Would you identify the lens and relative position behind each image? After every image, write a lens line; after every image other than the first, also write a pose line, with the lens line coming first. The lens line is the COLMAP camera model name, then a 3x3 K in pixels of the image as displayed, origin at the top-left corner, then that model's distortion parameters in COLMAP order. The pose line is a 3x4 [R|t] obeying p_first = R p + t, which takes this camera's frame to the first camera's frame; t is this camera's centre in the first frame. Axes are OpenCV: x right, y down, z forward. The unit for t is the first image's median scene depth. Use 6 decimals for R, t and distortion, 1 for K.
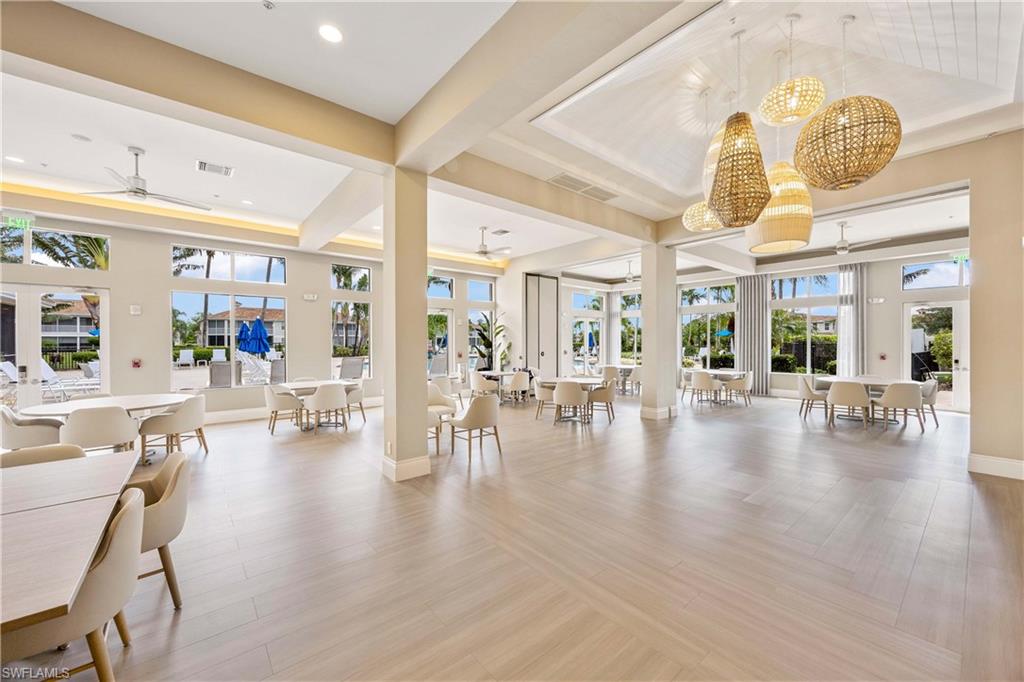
lens RADIAL K [[393.8, 0, 513.1], [0, 393.8, 339.8], [0, 0, 1]] dist [-0.000820, -0.000035]
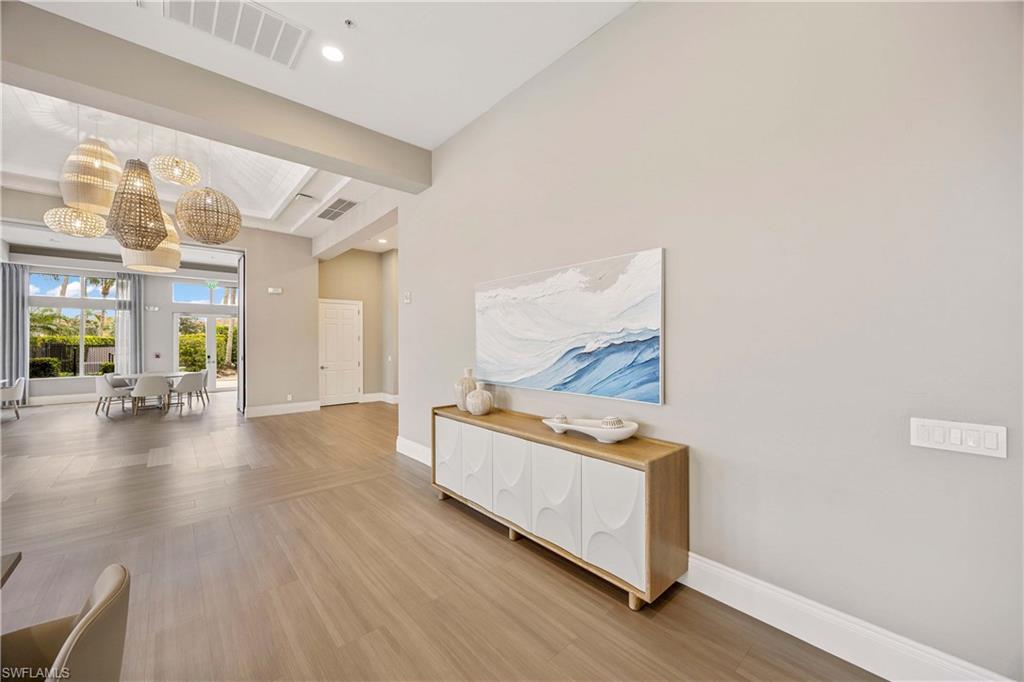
lens RADIAL K [[393.8, 0, 513.5], [0, 393.8, 340.8], [0, 0, 1]] dist [-0.000820, -0.000035]
pose [[-0.021291, 0.002411, 0.999770, -0.279253], [-0.003159, 0.999992, -0.002479, -0.002627], [-0.999768, -0.003211, -0.021283, -0.064419]]
